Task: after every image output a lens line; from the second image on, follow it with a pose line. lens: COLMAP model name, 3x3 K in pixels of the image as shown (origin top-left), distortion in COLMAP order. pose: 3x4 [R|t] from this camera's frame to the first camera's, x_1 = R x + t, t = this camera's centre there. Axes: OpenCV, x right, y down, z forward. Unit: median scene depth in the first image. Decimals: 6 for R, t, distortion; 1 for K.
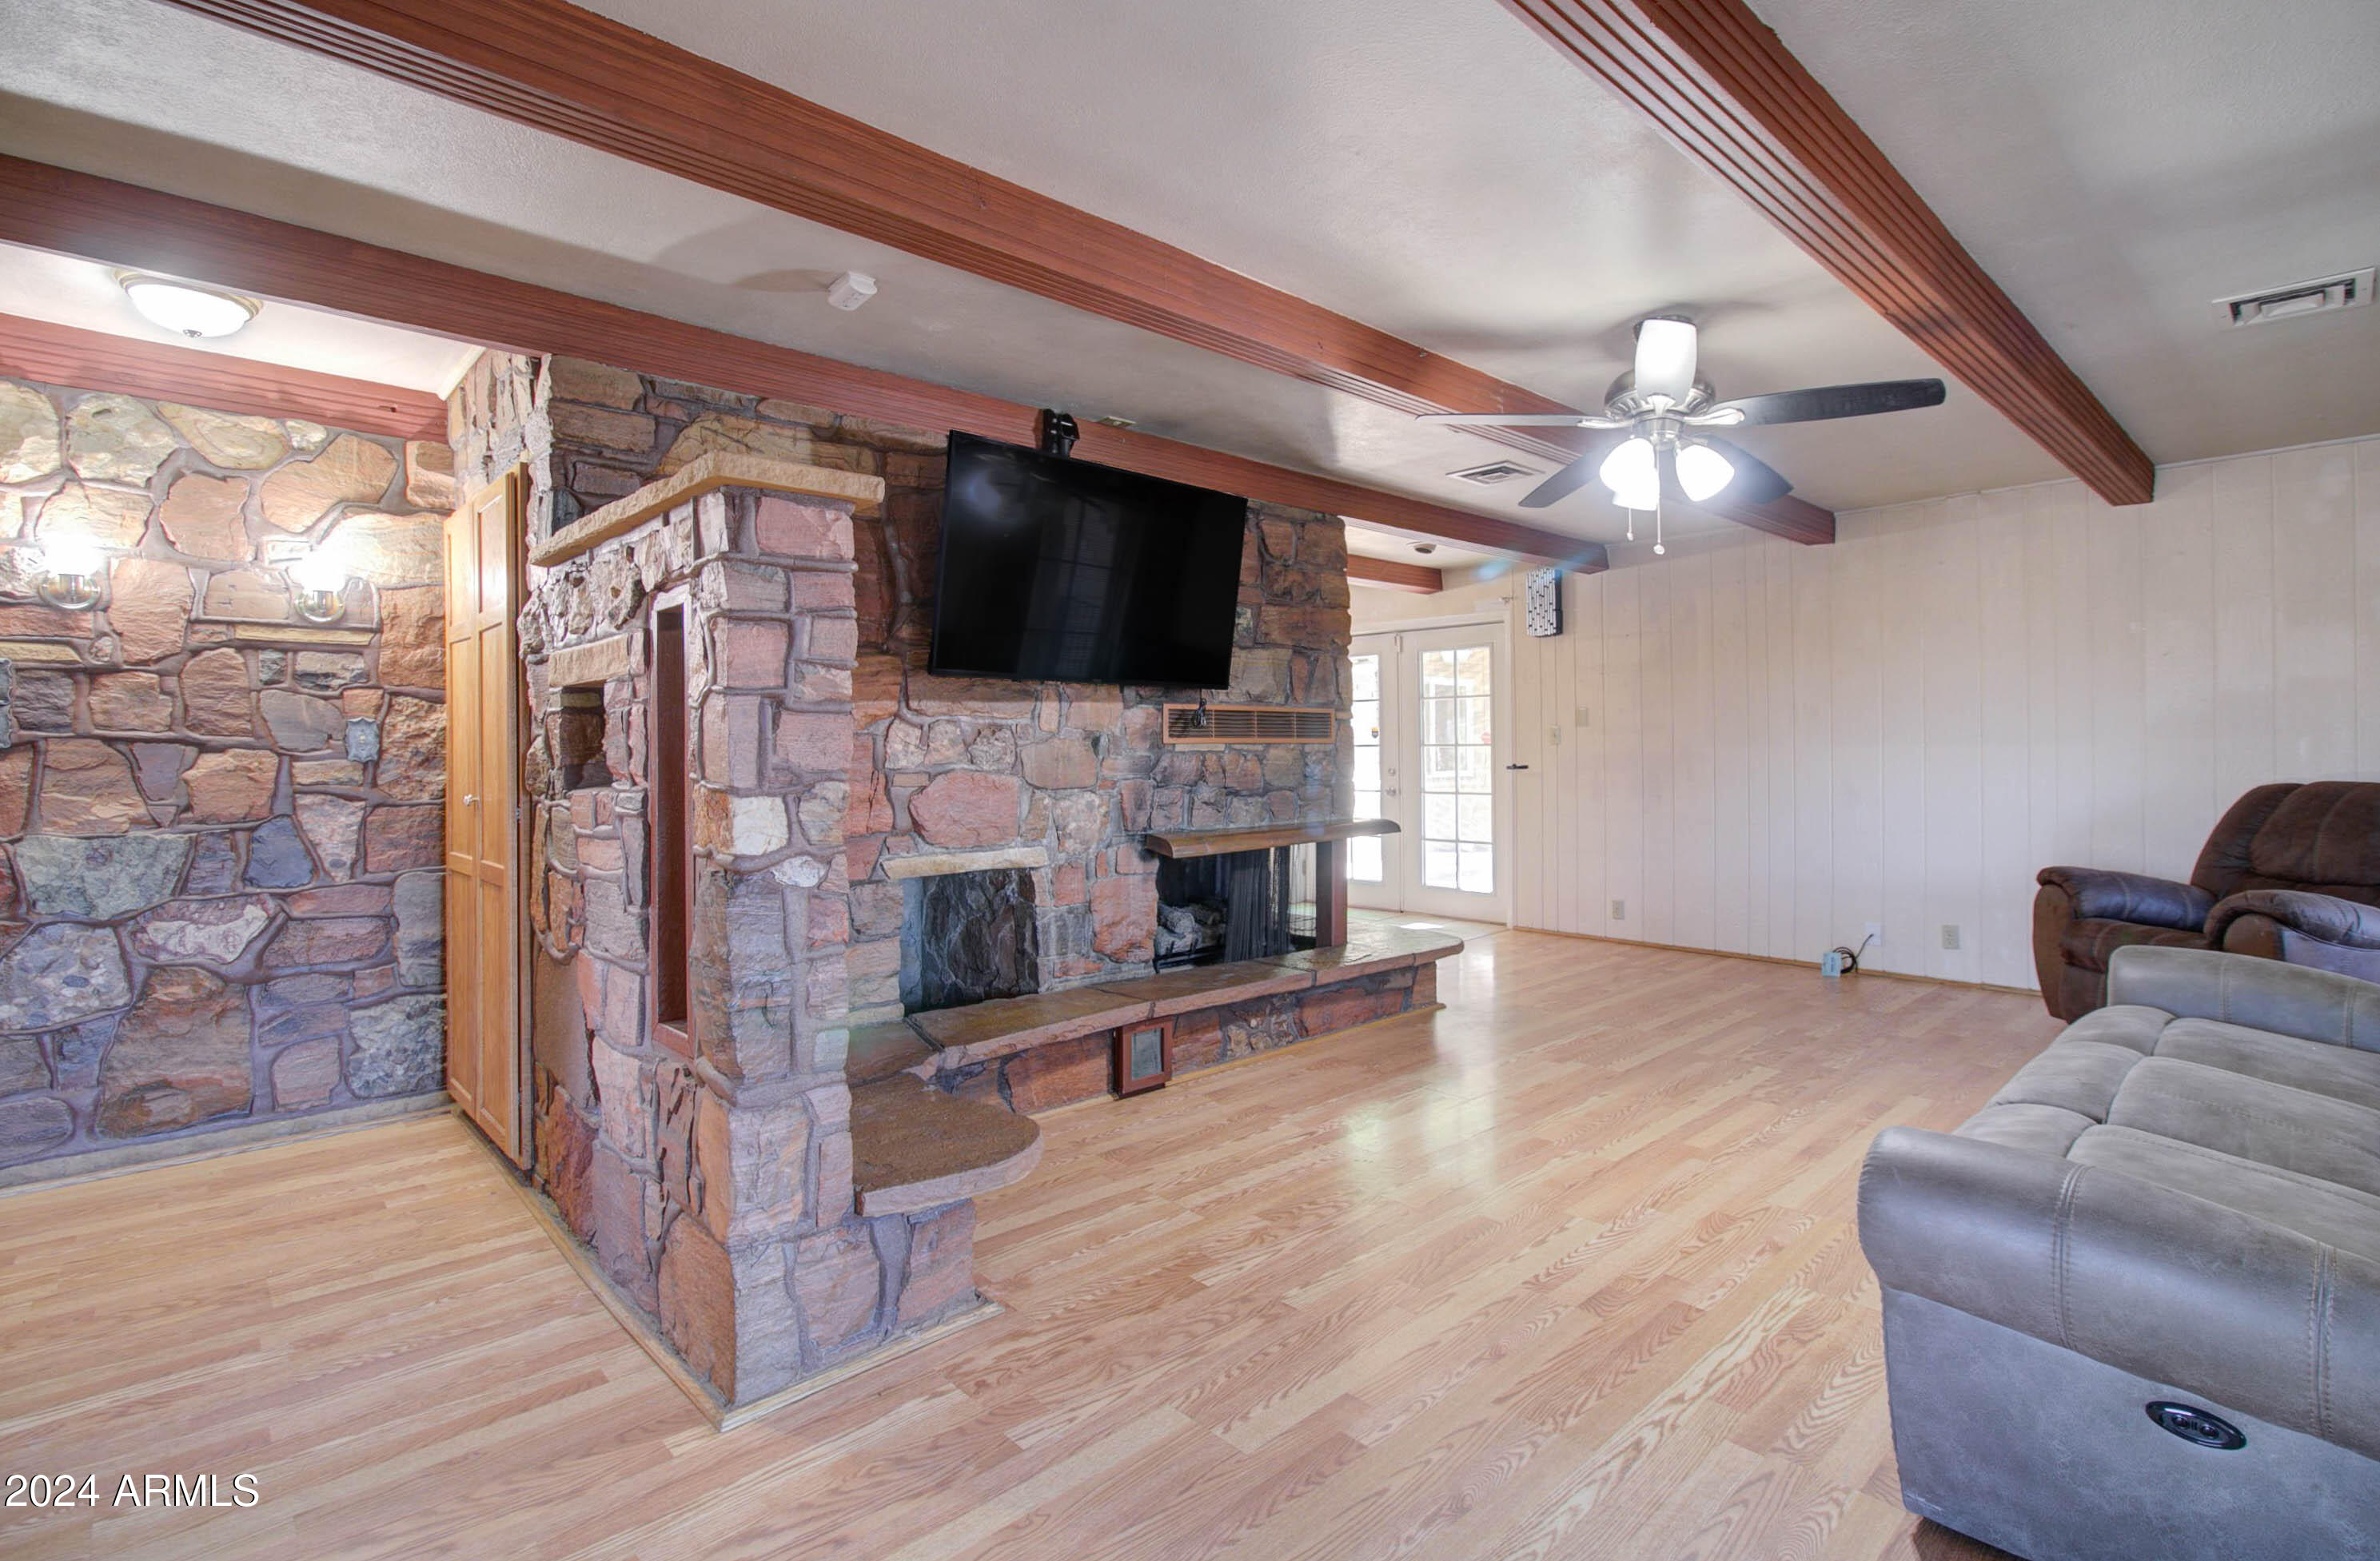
lens RADIAL K [[1132.8, 0, 1189.5], [0, 1132.8, 741.7], [0, 0, 1]] dist [-0.056179, 0.000163]
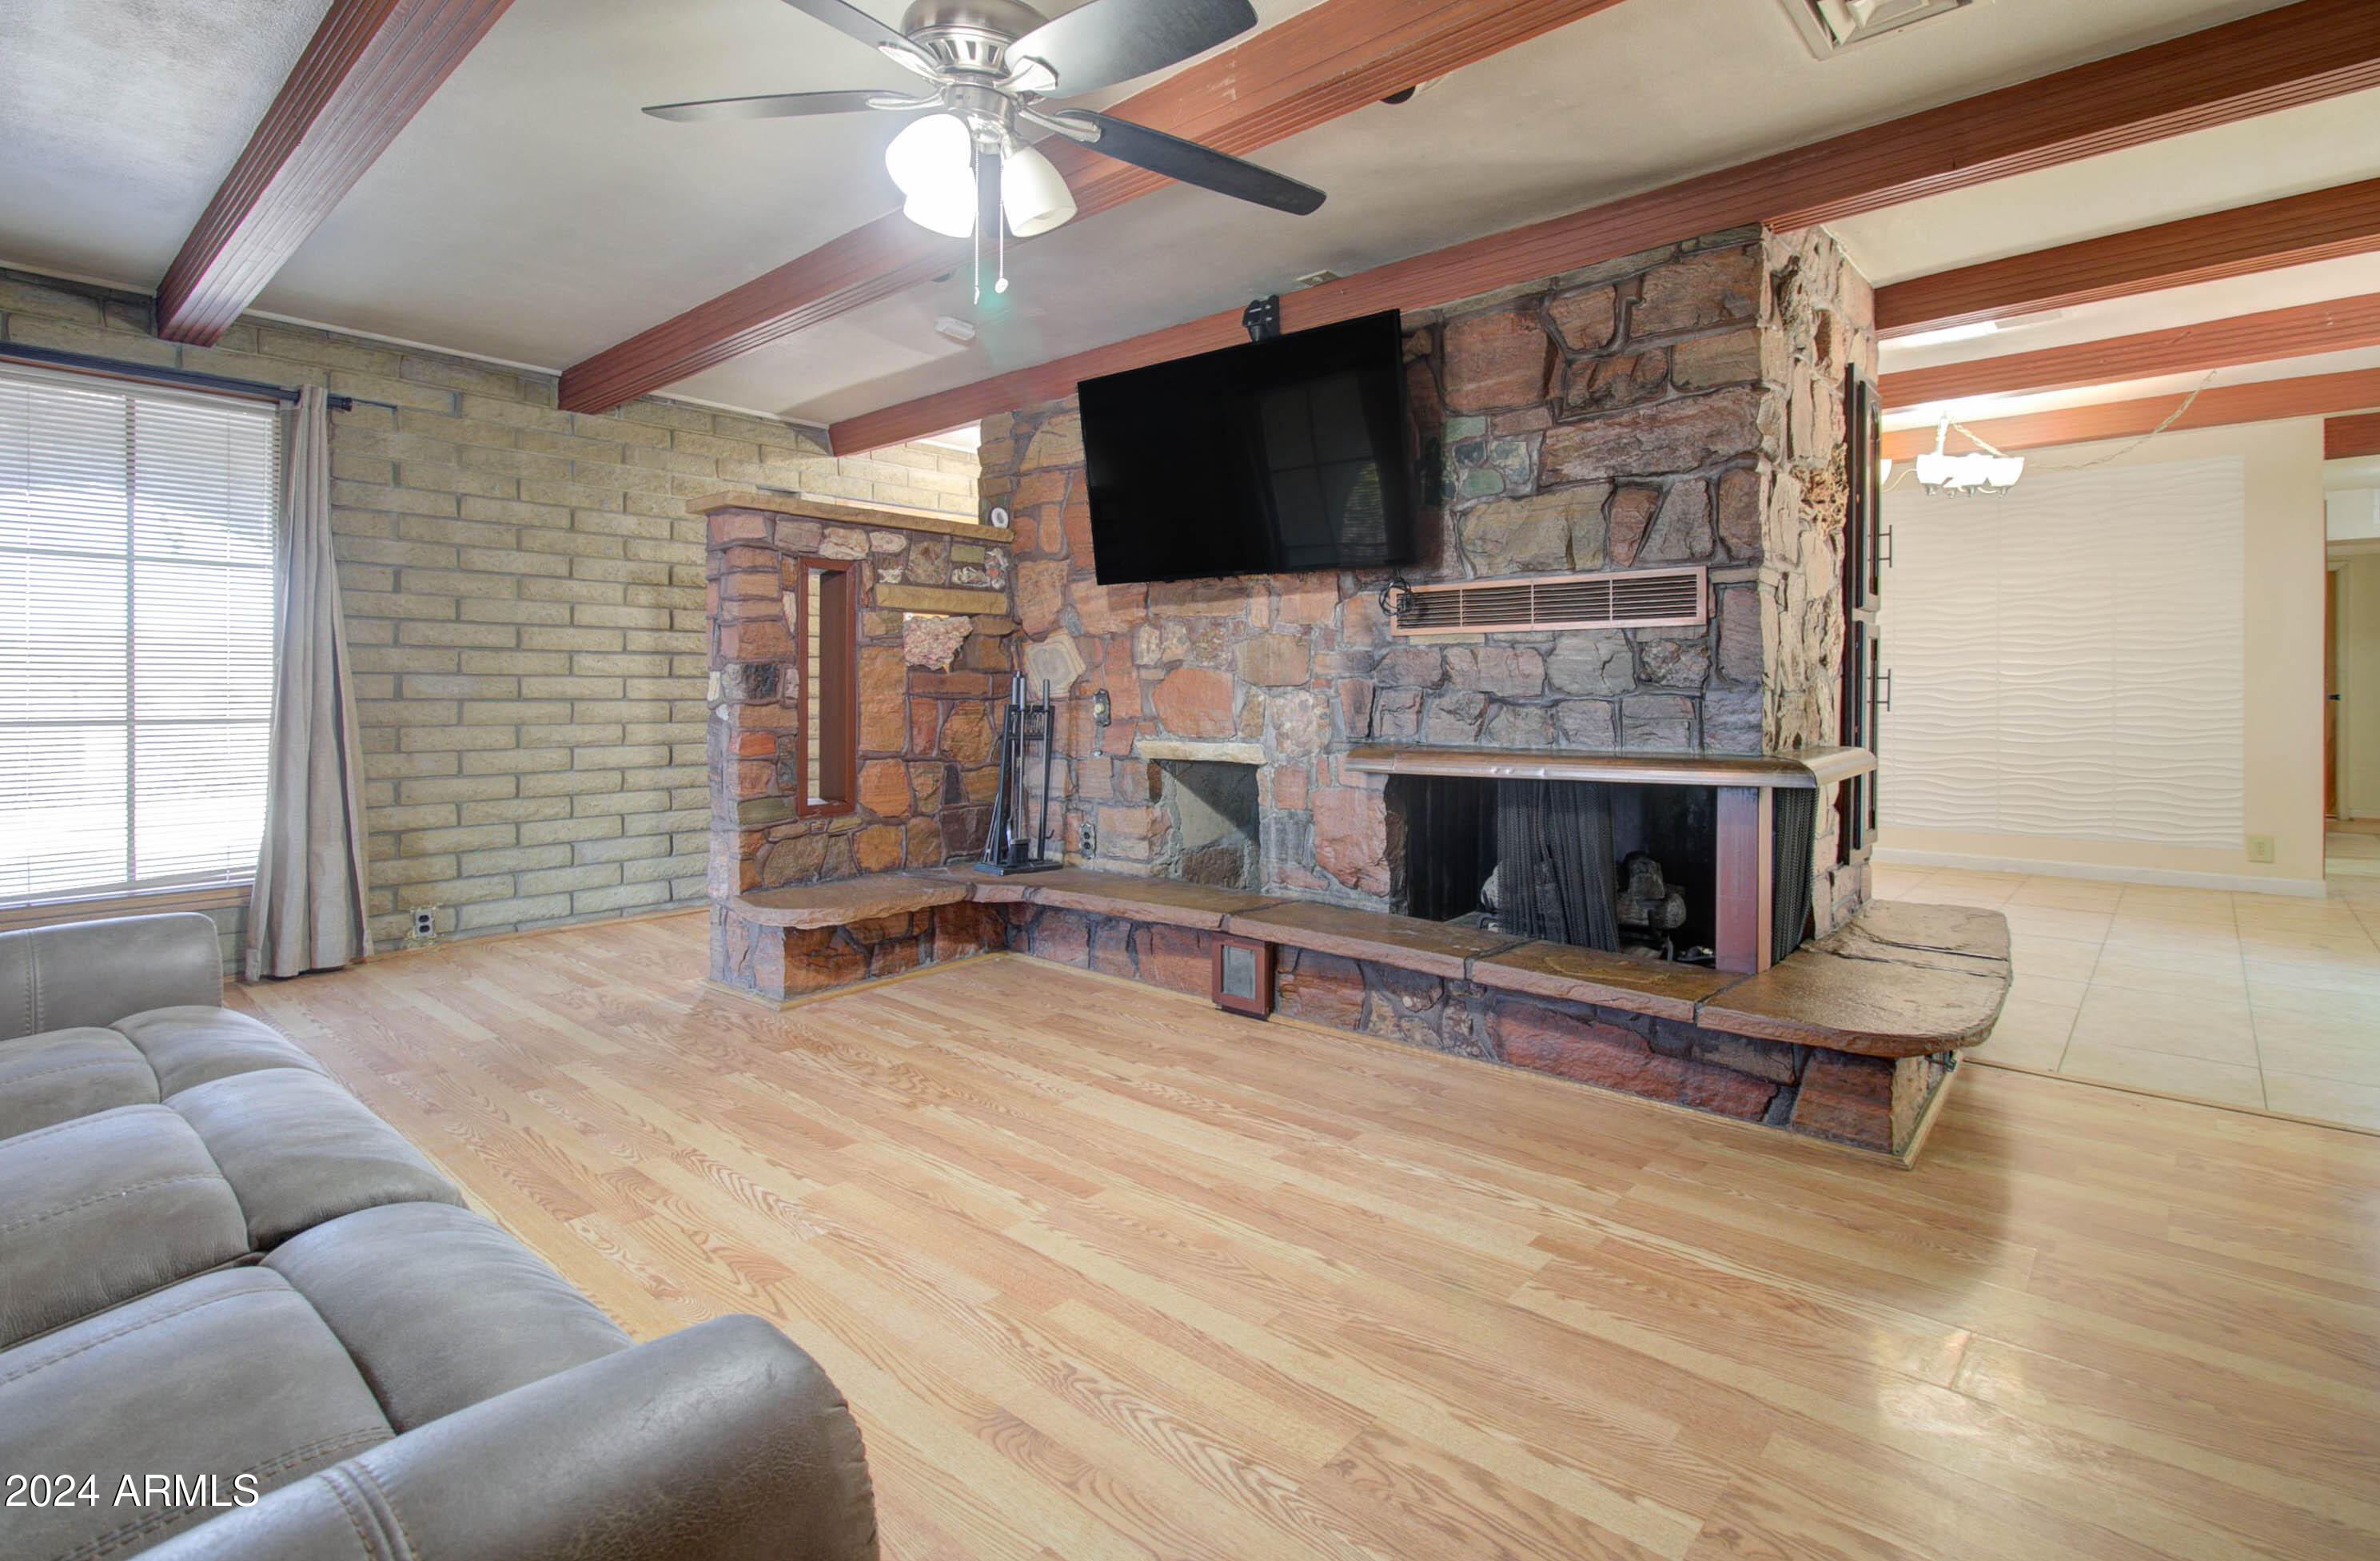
lens RADIAL K [[1163.6, 0, 1192.2], [0, 1163.6, 664.9], [0, 0, 1]] dist [-0.023497, 0.000504]
pose [[0.104386, -0.009604, -0.994490, 0.871654], [0.006295, 0.999940, -0.008996, 0.032207], [0.994517, -0.005322, 0.104440, 0.832043]]
